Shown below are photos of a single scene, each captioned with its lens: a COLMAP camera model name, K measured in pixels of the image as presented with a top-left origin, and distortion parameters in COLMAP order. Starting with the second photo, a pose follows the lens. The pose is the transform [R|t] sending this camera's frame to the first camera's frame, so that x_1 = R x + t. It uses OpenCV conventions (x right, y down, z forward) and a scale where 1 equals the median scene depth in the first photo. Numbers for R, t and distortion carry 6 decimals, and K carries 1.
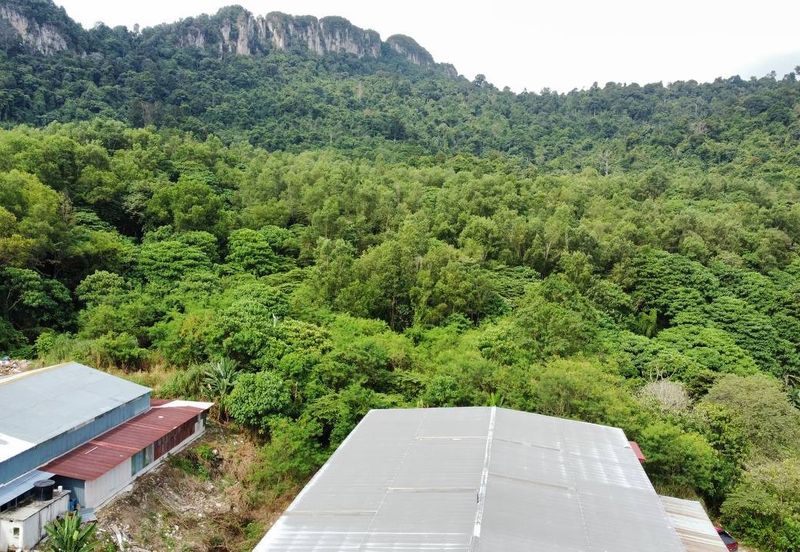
lens RADIAL K [[735.7, 0, 391.8], [0, 735.7, 279.9], [0, 0, 1]] dist [-0.004746, 0.000000]
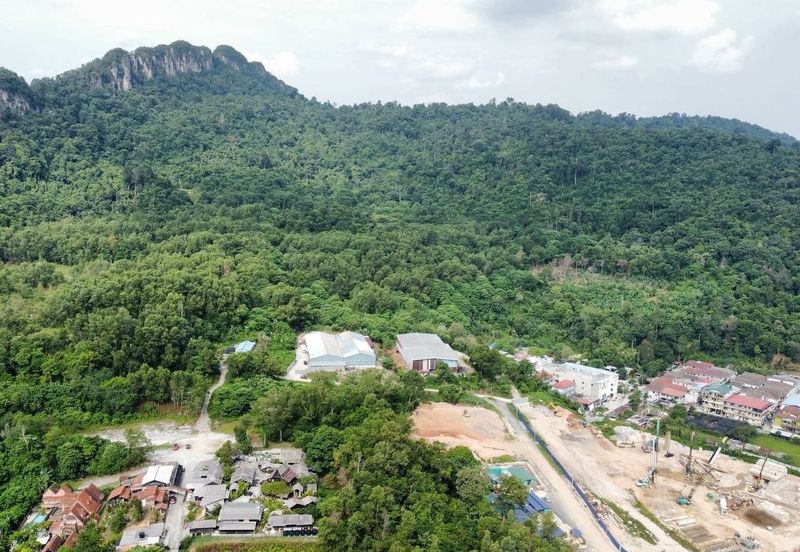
lens RADIAL K [[735.7, 0, 402.6], [0, 735.7, 273.4], [0, 0, 1]] dist [-0.004746, 0.000000]
pose [[0.946327, -0.056127, 0.318302, -0.848671], [0.028540, 0.995471, 0.090685, -0.393047], [-0.321950, -0.076734, 0.943642, -2.106417]]
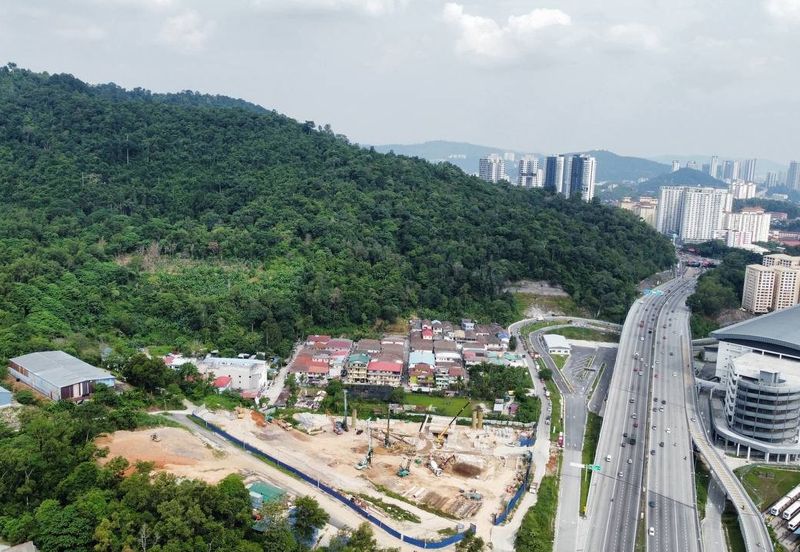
lens RADIAL K [[735.7, 0, 394.5], [0, 735.7, 275.3], [0, 0, 1]] dist [-0.004746, 0.000000]
pose [[0.543768, -0.147601, 0.826154, -1.148523], [0.042419, 0.987988, 0.148595, -0.435449], [-0.838163, -0.045756, 0.543497, -1.653098]]
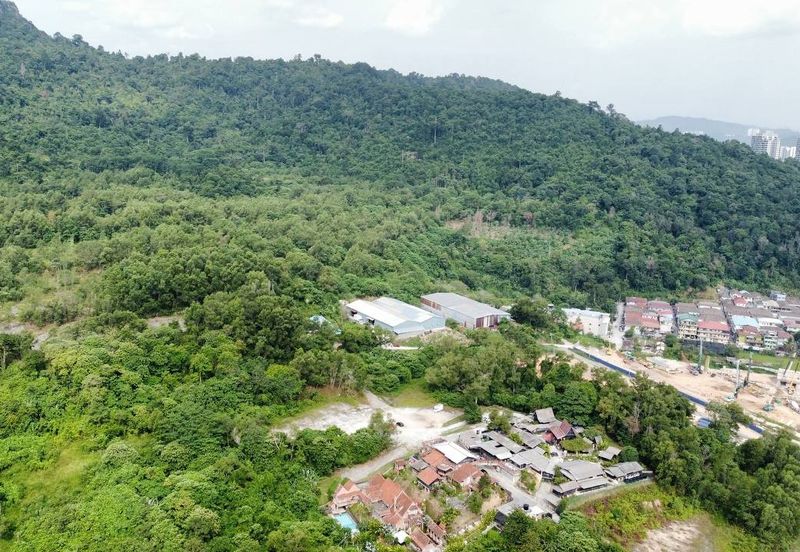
lens RADIAL K [[735.7, 0, 404.8], [0, 735.7, 271.1], [0, 0, 1]] dist [-0.004746, 0.000000]
pose [[0.753469, -0.138424, 0.642747, -1.833238], [0.044447, 0.986074, 0.160259, -0.460543], [-0.655979, -0.092182, 0.749129, -1.568356]]
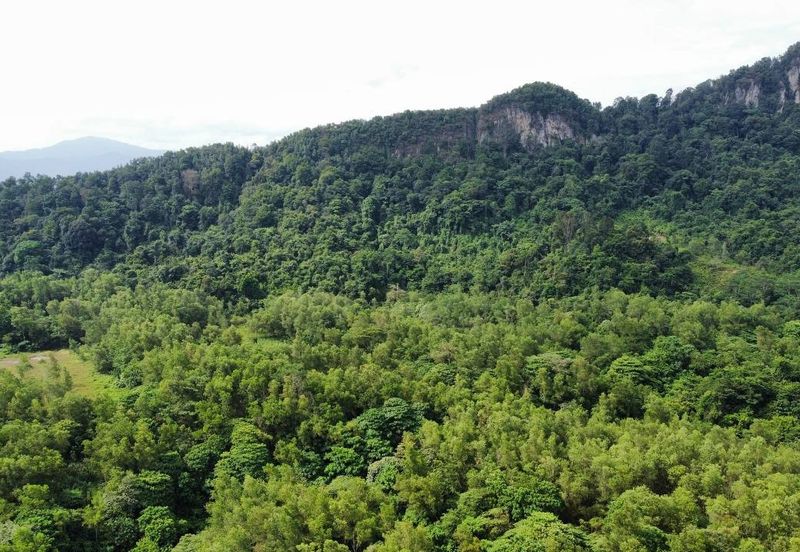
lens RADIAL K [[735.7, 0, 403.7], [0, 735.7, 280.4], [0, 0, 1]] dist [-0.004746, 0.000000]
pose [[0.645032, 0.063104, -0.761545, 0.609911], [-0.071915, 0.997174, 0.021717, -0.472952], [0.760764, 0.040758, 0.647748, 0.762026]]
